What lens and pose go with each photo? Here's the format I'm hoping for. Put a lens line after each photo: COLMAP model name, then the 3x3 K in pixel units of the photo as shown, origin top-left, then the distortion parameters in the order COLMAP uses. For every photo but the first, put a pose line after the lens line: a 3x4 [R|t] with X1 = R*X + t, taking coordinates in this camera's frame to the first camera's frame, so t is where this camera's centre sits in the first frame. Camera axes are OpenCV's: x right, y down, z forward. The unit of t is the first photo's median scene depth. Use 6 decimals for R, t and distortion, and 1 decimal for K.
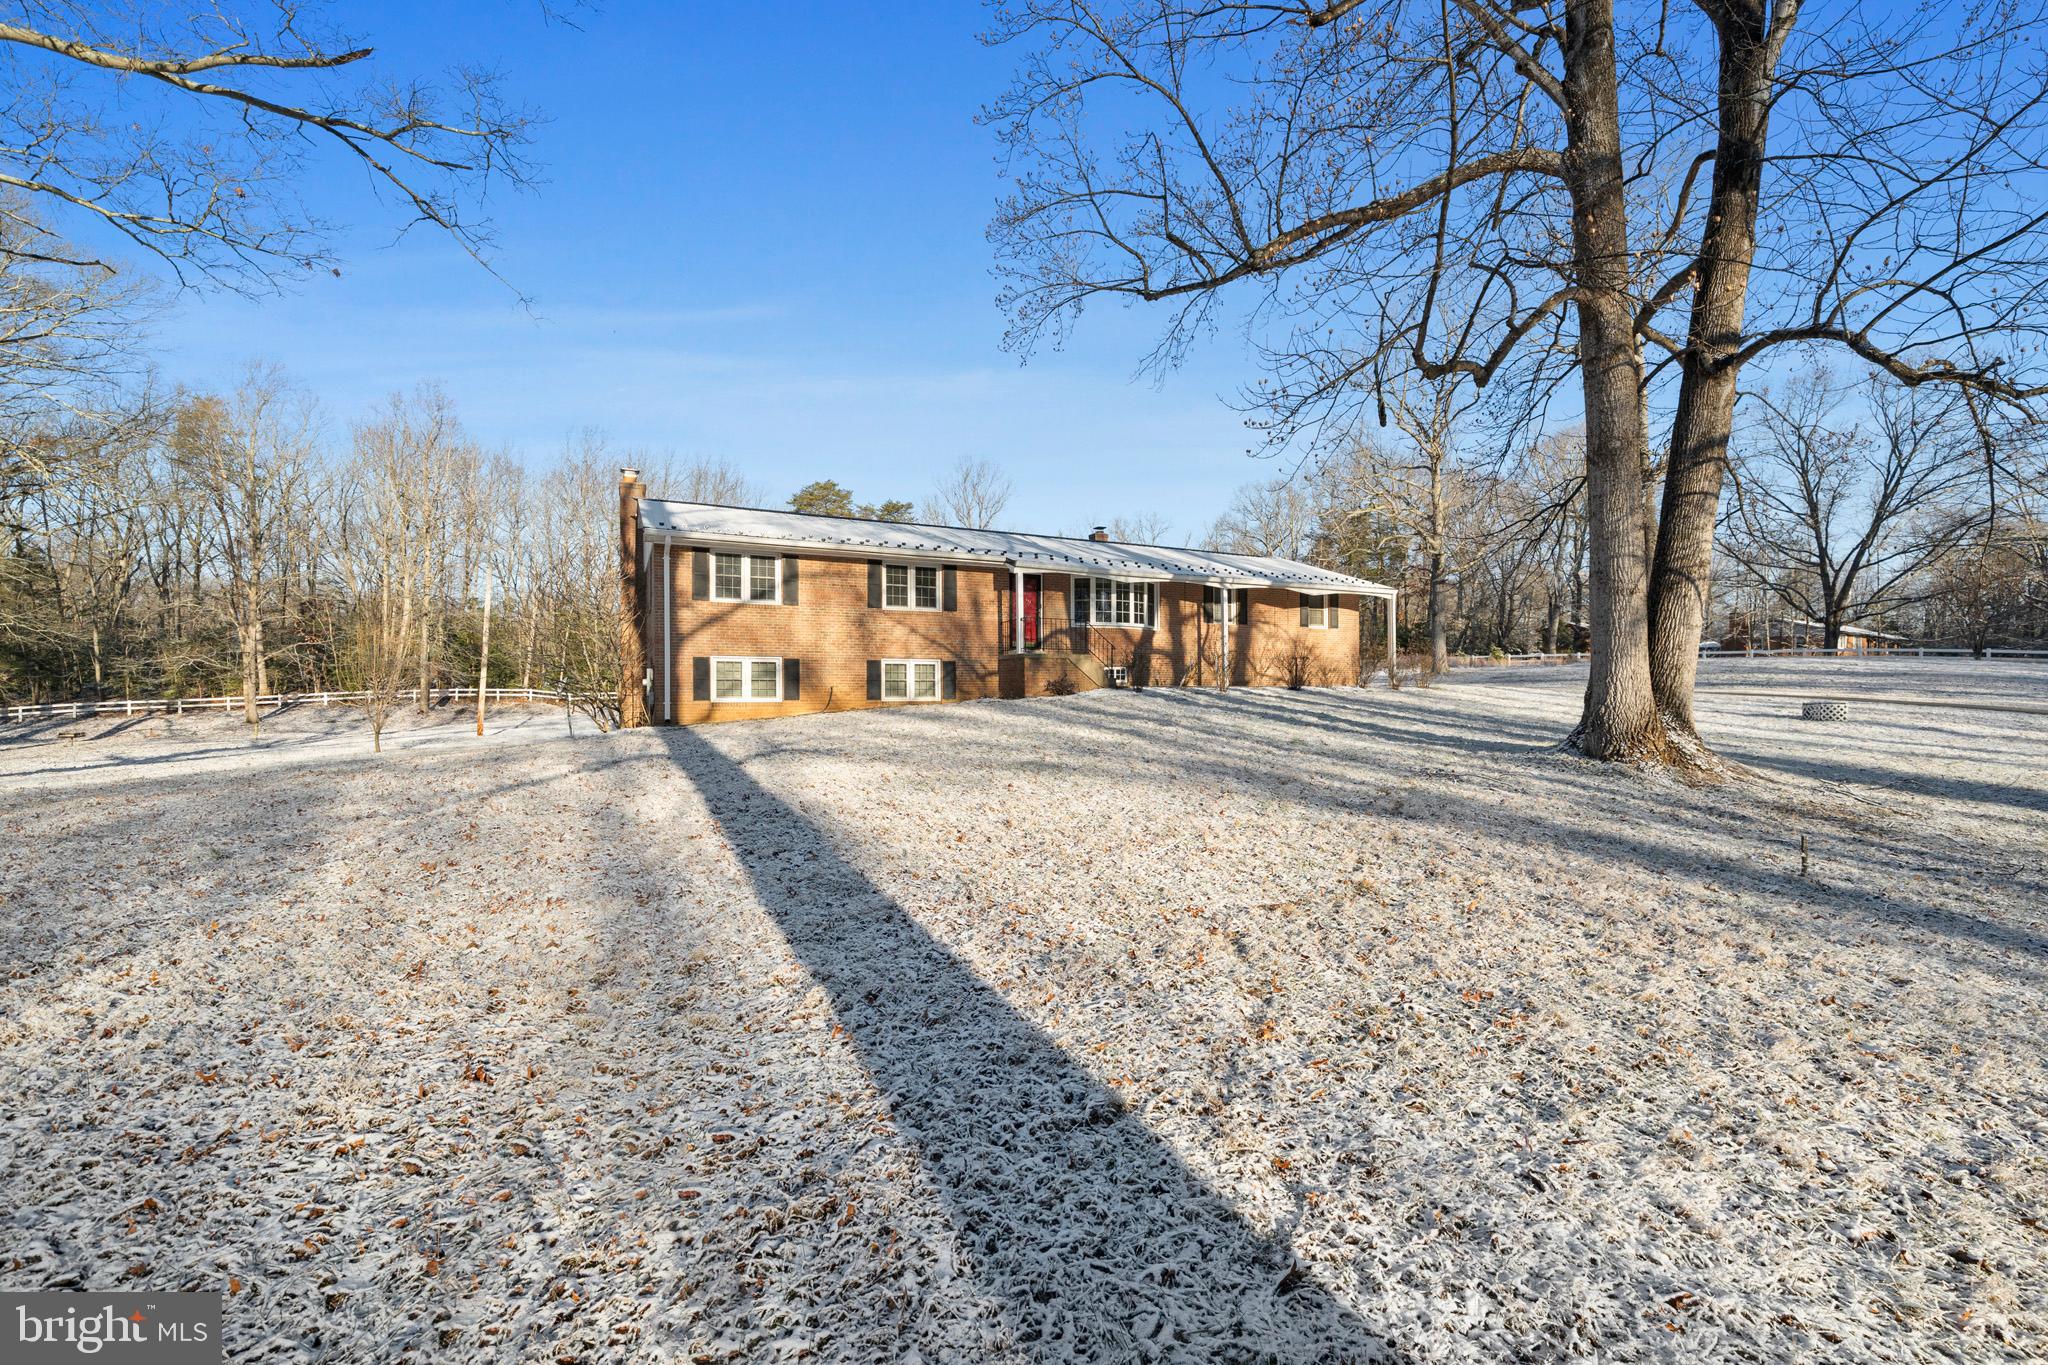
lens RADIAL K [[842.8, 0, 1033.3], [0, 842.8, 682.9], [0, 0, 1]] dist [0.001510, 0.000021]
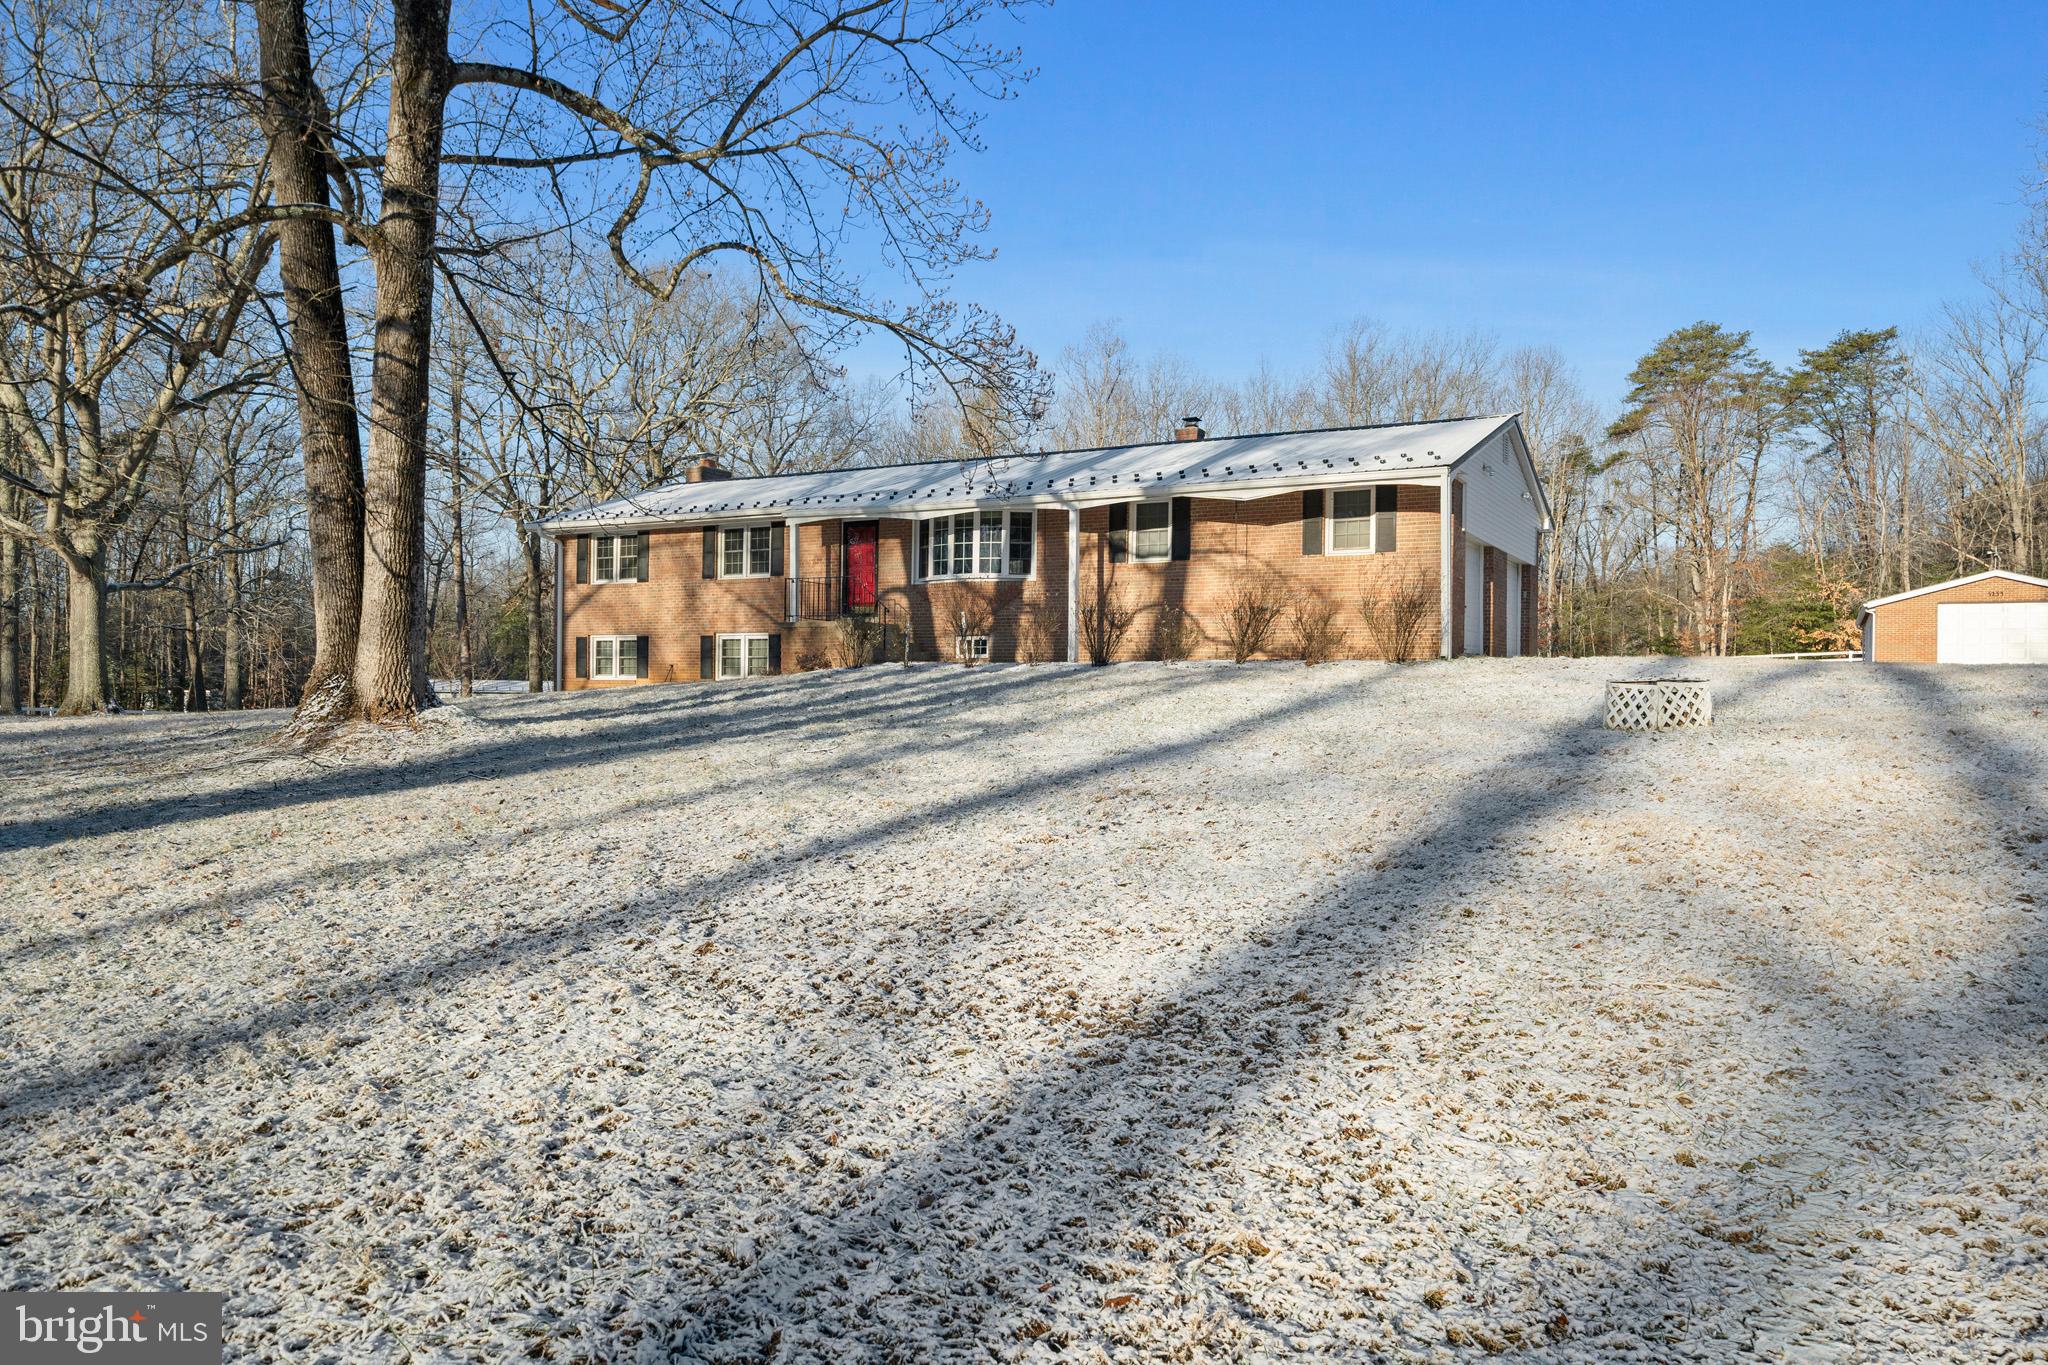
lens RADIAL K [[1391.0, 0, 1024.0], [0, 1391.0, 682.5], [0, 0, 1]] dist [-0.000387, 0.000861]
pose [[0.551496, 0.001502, -0.834176, 1.263210], [-0.004928, 0.999987, -0.001457, 0.024875], [0.834163, 0.004914, 0.551496, 0.448565]]
